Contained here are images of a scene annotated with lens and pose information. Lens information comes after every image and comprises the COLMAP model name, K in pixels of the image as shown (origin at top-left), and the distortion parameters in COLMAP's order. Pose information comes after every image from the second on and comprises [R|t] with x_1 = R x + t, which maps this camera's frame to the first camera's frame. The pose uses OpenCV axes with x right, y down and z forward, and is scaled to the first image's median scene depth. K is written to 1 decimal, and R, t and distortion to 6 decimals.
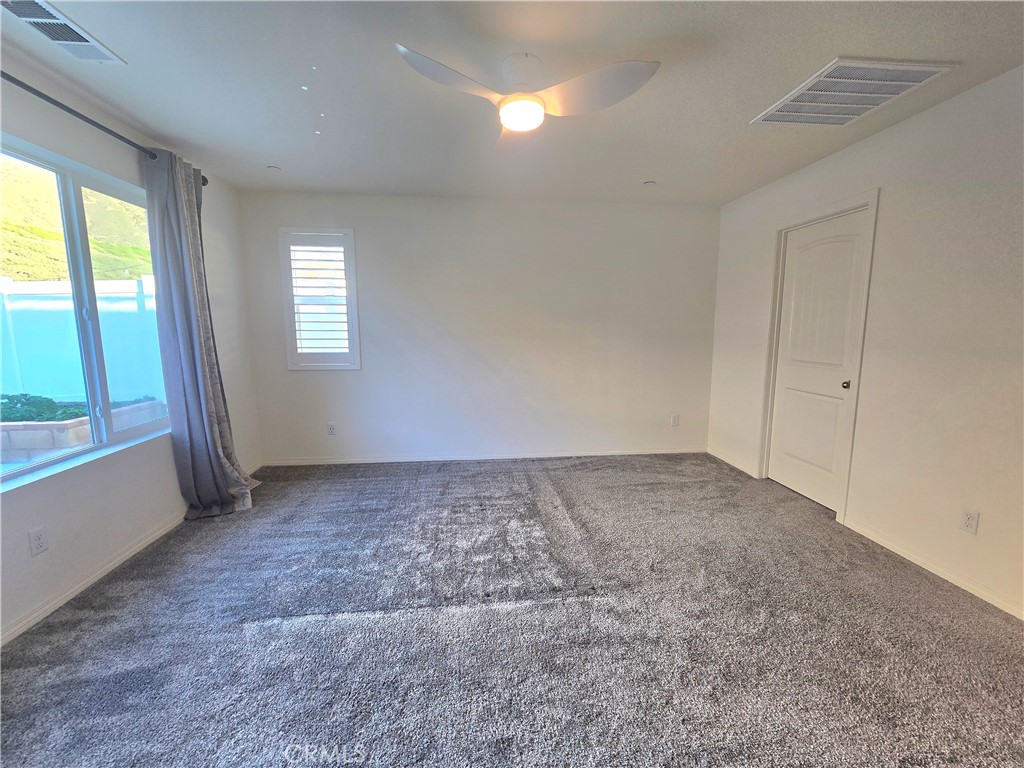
lens RADIAL K [[419.7, 0, 514.3], [0, 419.7, 381.8], [0, 0, 1]] dist [-0.004093, -0.000115]
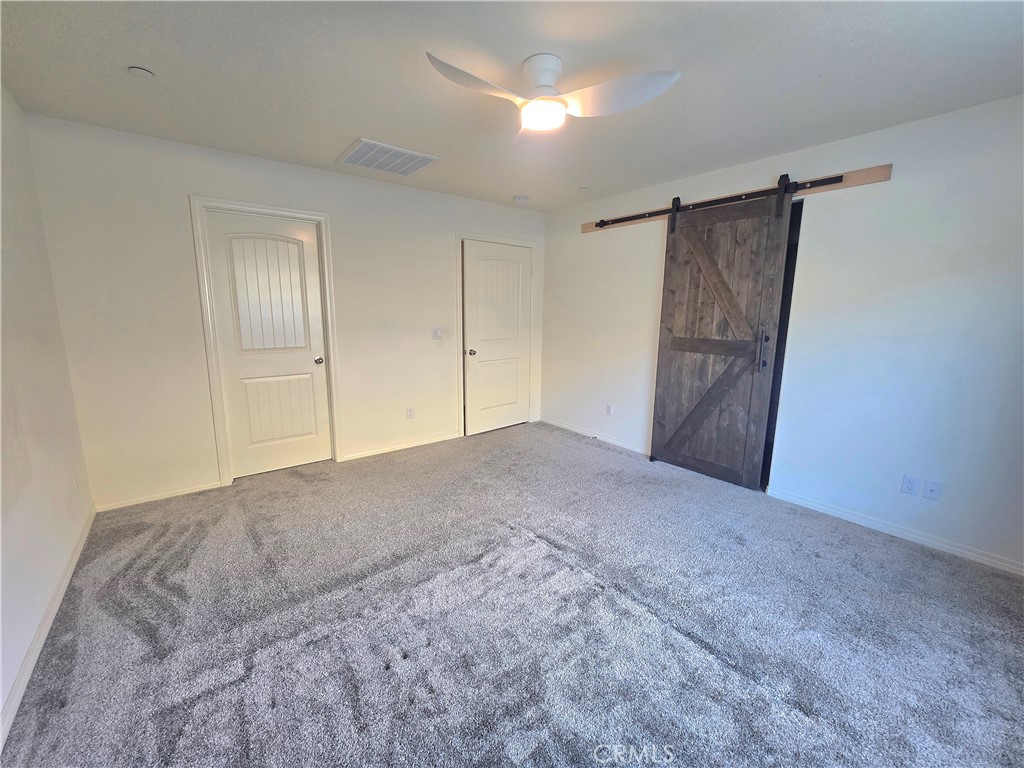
lens RADIAL K [[419.7, 0, 514.3], [0, 419.7, 381.8], [0, 0, 1]] dist [-0.004093, -0.000115]
pose [[-0.545710, -0.144359, 0.825446, -0.488473], [0.102792, 0.966078, 0.236910, -0.141204], [-0.831645, 0.214133, -0.512360, 0.952103]]
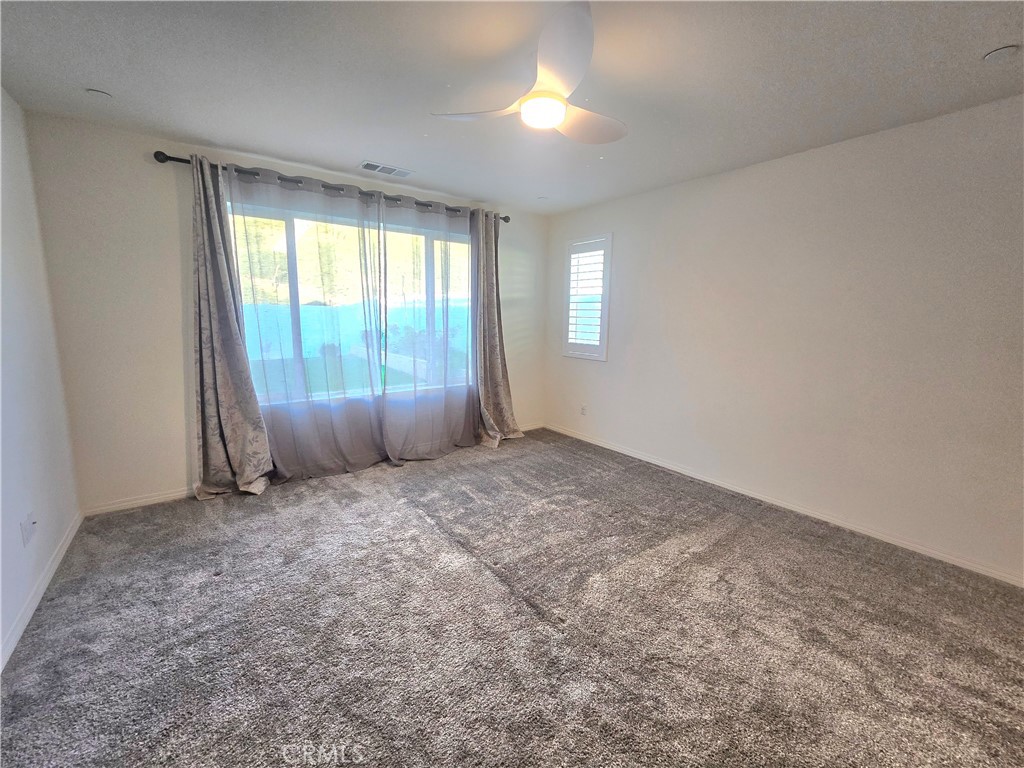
lens RADIAL K [[419.7, 0, 514.3], [0, 419.7, 381.8], [0, 0, 1]] dist [-0.004093, -0.000115]
pose [[0.516636, 0.142123, -0.844327, 0.499755], [-0.135639, 0.987260, 0.083186, -0.039642], [0.845393, 0.071547, 0.529331, 0.252397]]
